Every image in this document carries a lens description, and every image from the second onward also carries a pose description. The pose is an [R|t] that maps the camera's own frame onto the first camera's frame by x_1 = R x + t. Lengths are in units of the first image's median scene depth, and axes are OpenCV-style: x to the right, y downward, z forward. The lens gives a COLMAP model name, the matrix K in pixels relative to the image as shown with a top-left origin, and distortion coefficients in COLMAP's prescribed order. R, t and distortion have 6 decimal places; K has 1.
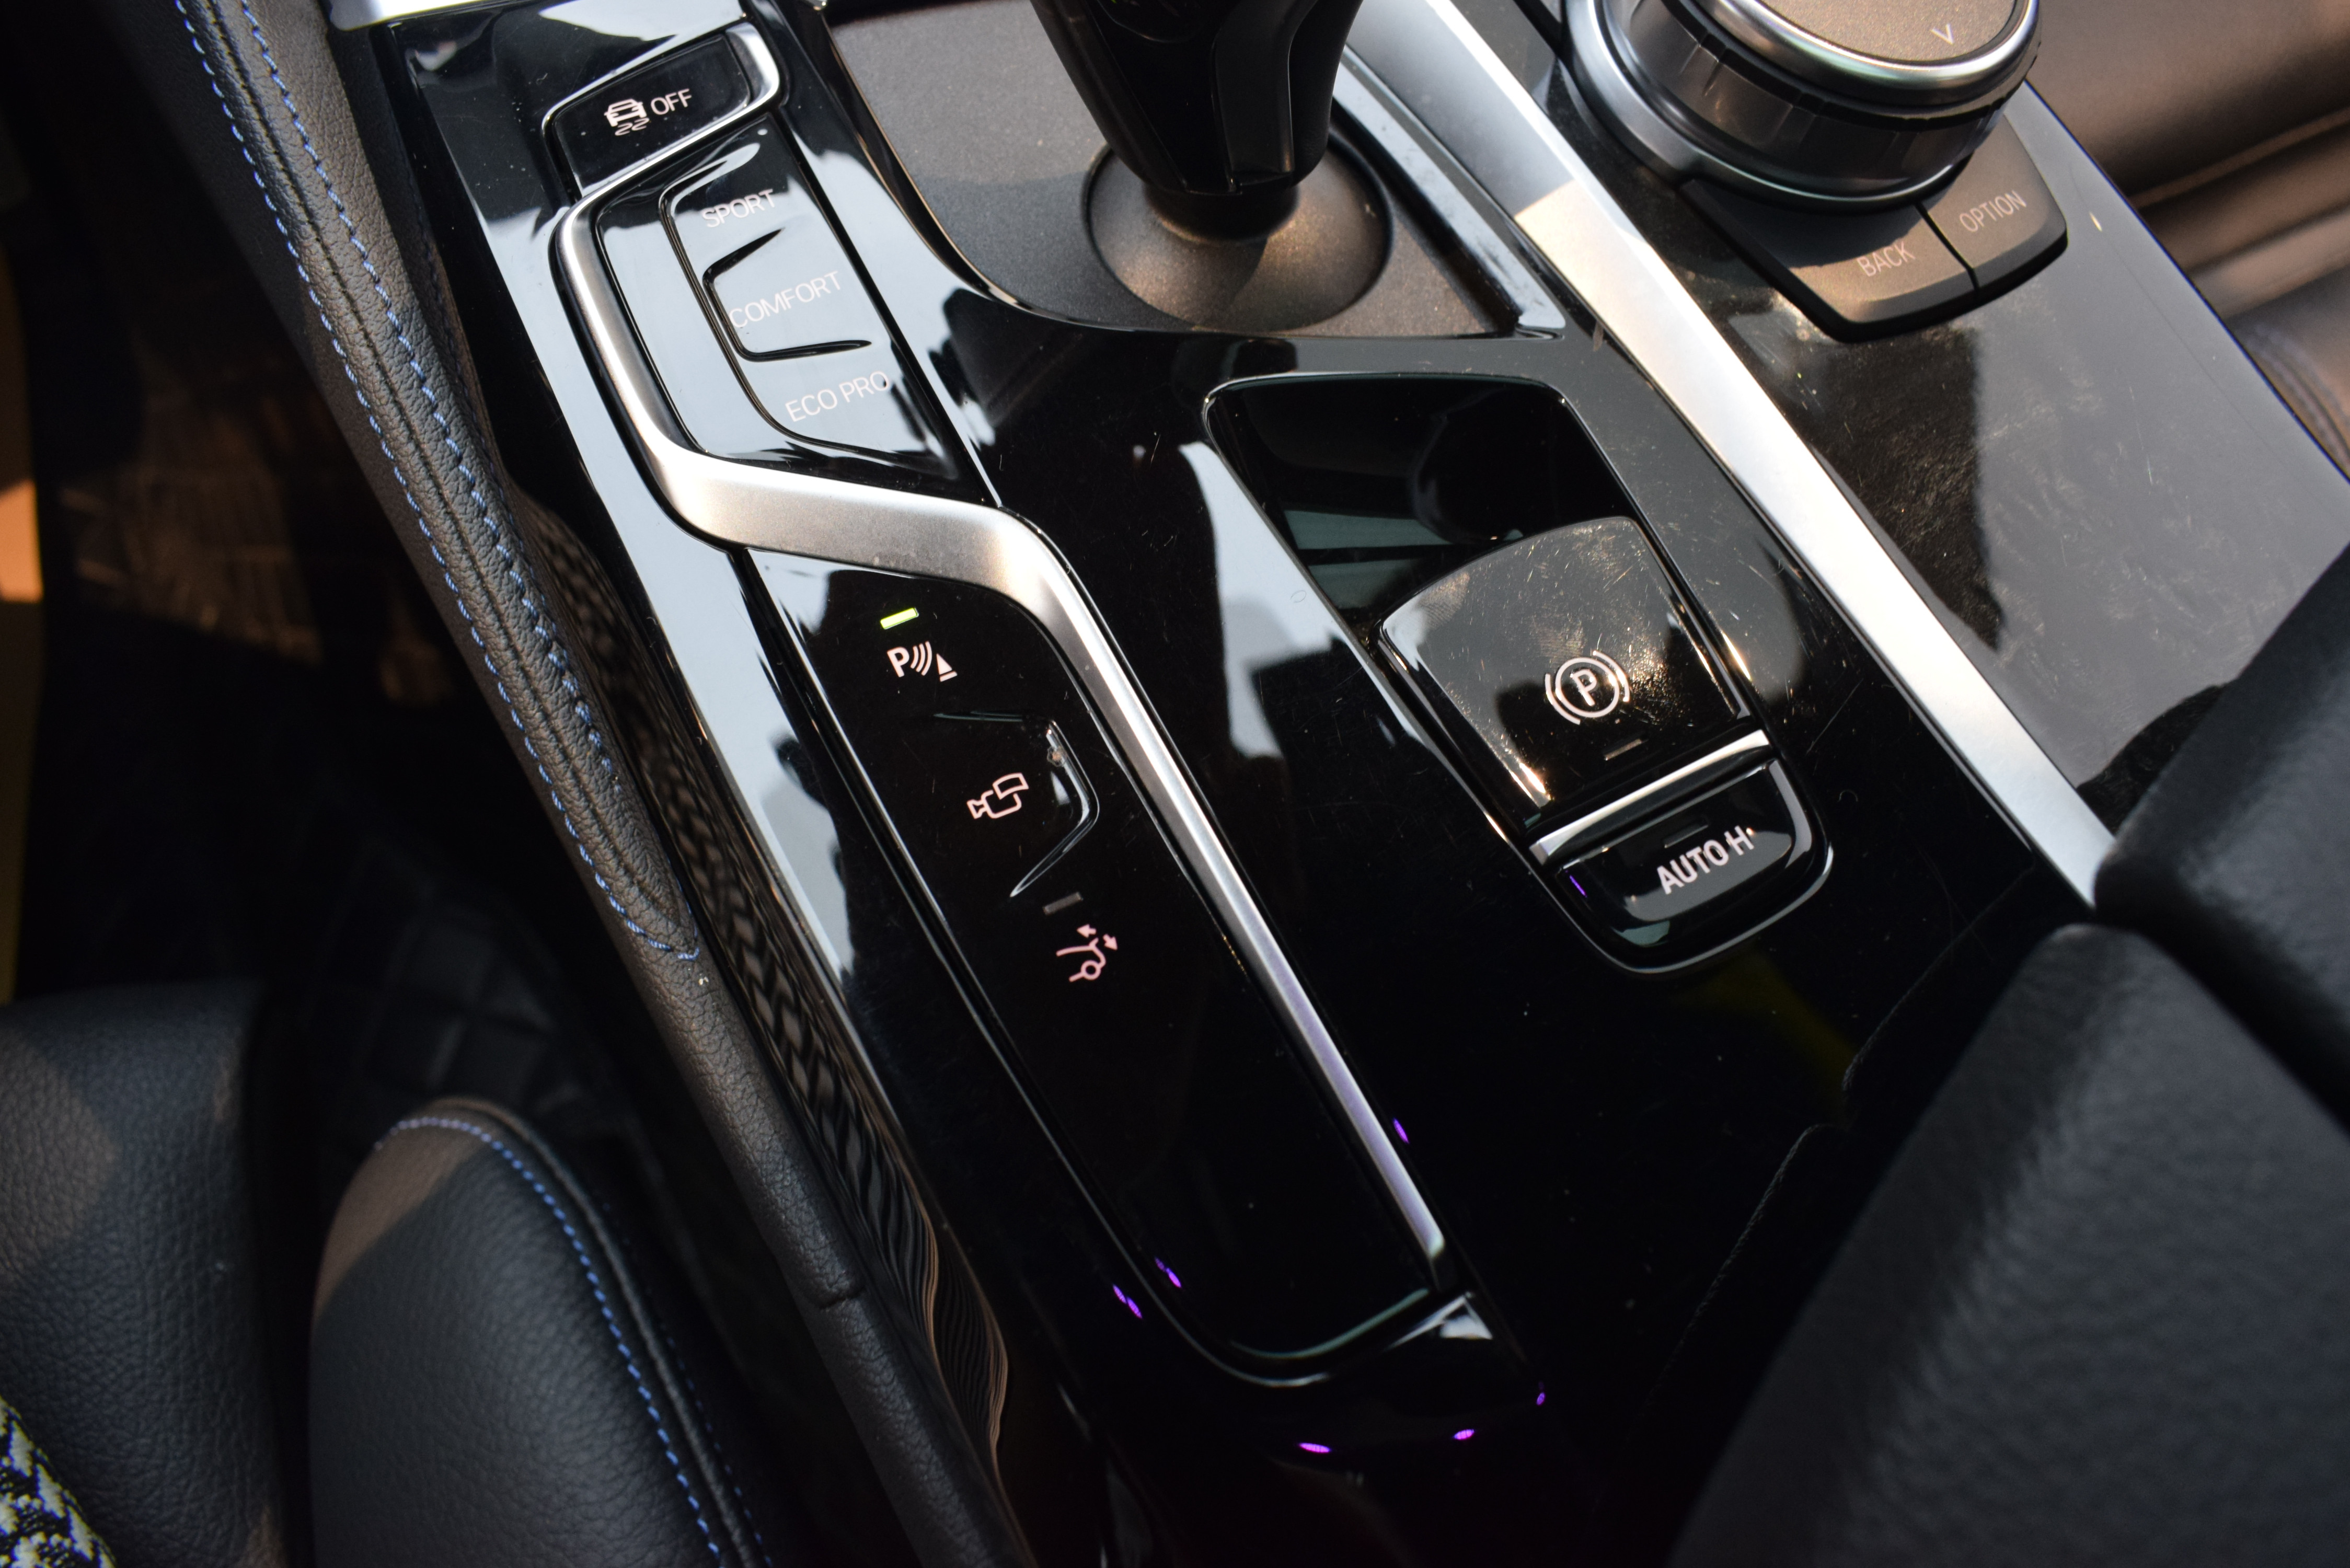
lens RADIAL K [[1825.6, 0, 1143.0], [0, 1825.6, 827.2], [0, 0, 1]] dist [-0.099874, 0.008188]
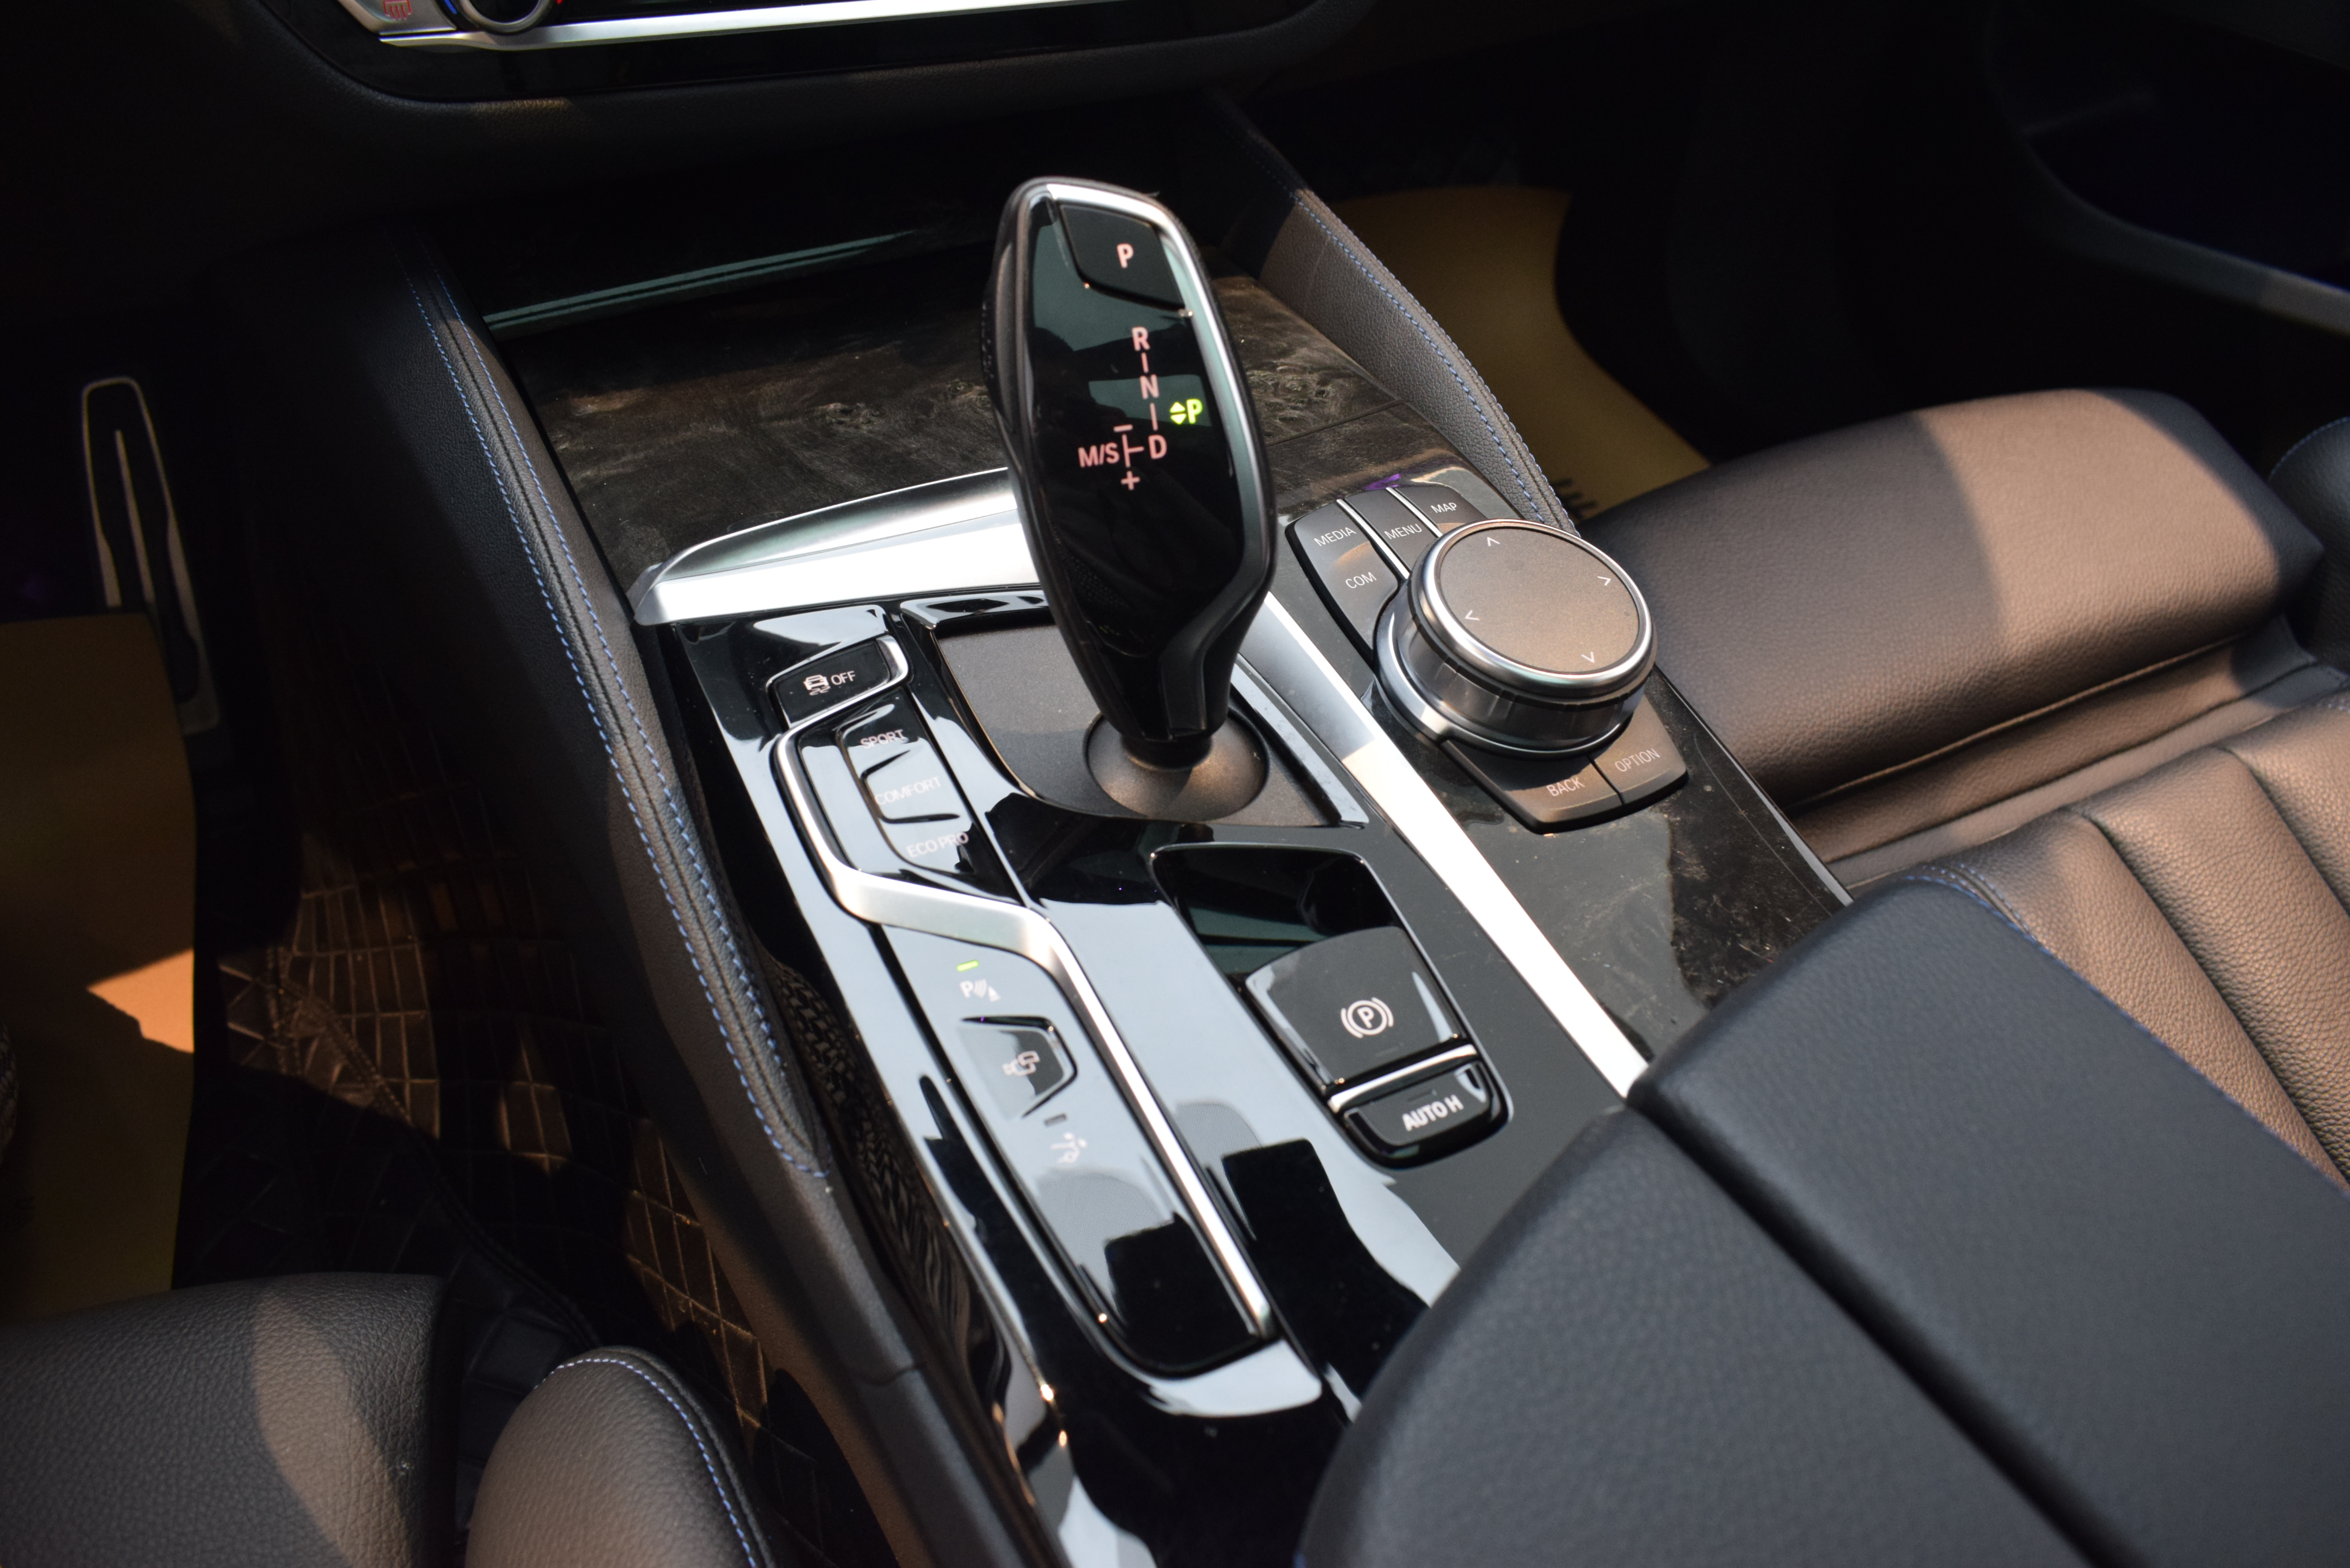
lens RADIAL K [[1824.0, 0, 1175.0], [0, 1824.0, 784.0], [0, 0, 1]] dist [-0.100963, 0.017289]
pose [[0.999419, 0.031270, 0.013590, 0.029463], [-0.024943, 0.942288, -0.333872, 0.258586], [-0.023246, 0.333339, 0.942520, -0.604975]]
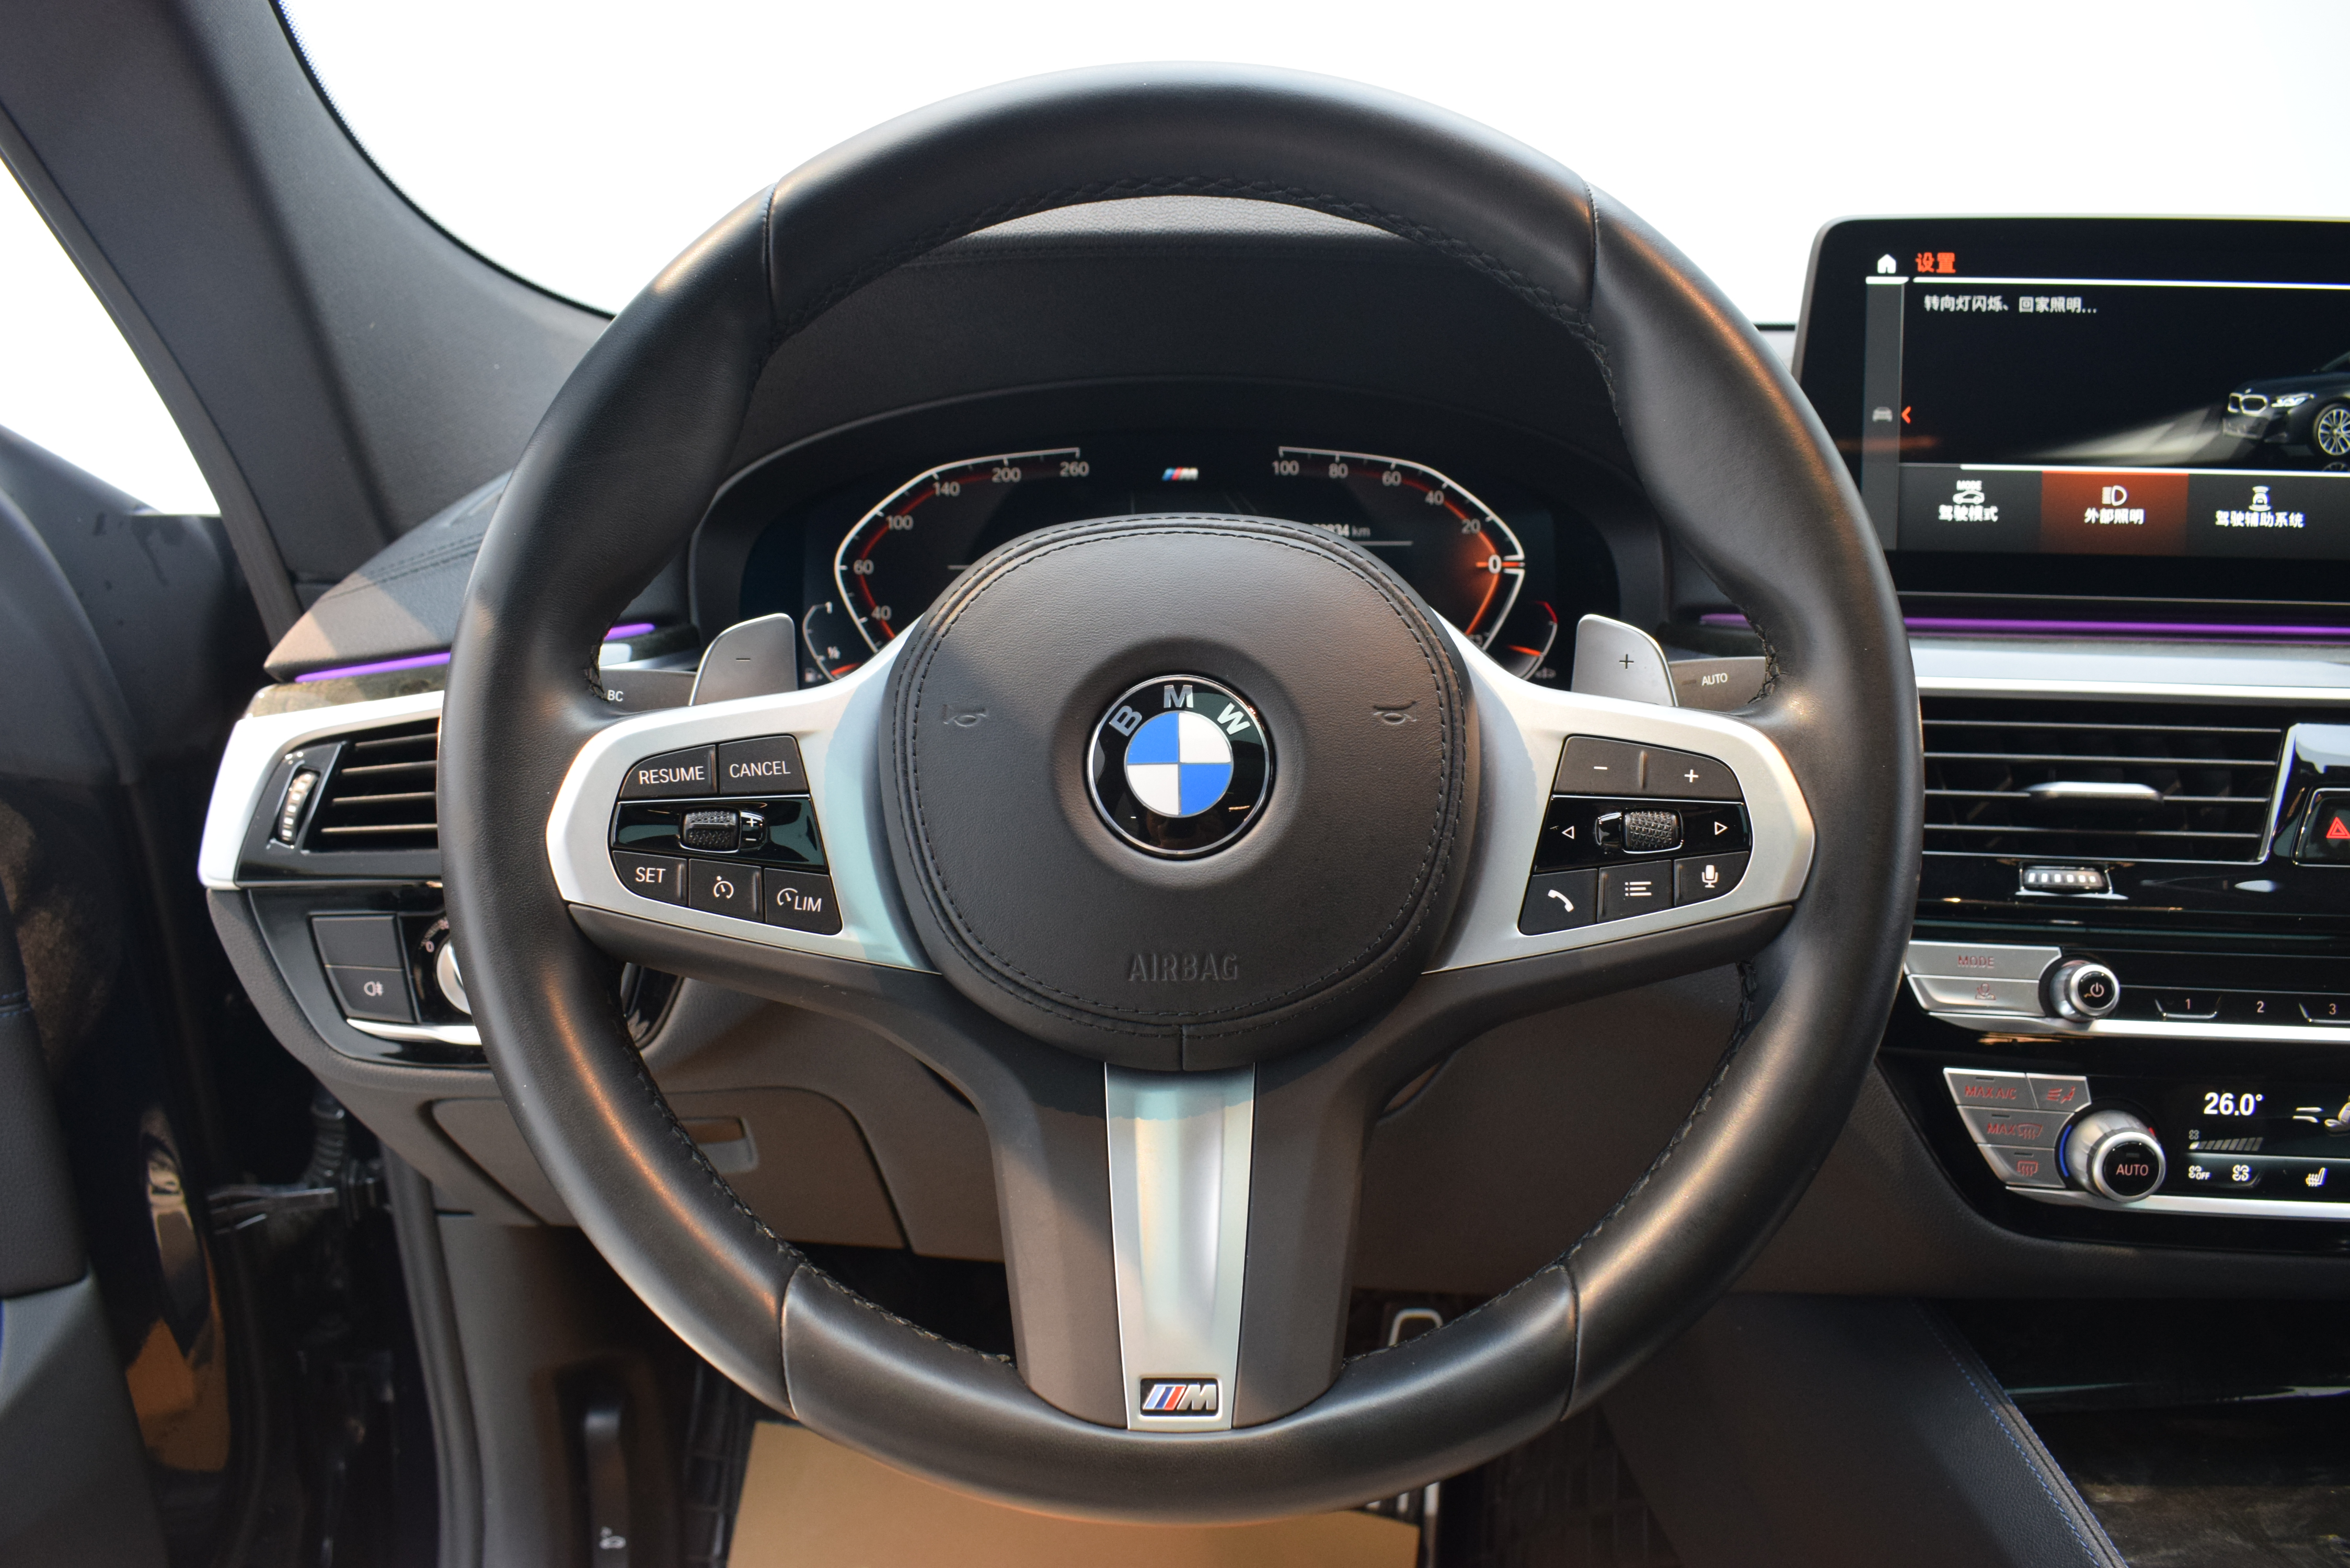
lens RADIAL K [[1824.0, 0, 1175.0], [0, 1824.0, 784.0], [0, 0, 1]] dist [-0.100963, 0.017289]
pose [[0.882340, 0.088458, -0.462224, -0.752331], [-0.403278, 0.648379, -0.645734, 0.614966], [0.242576, 0.756161, 0.607764, -1.307674]]
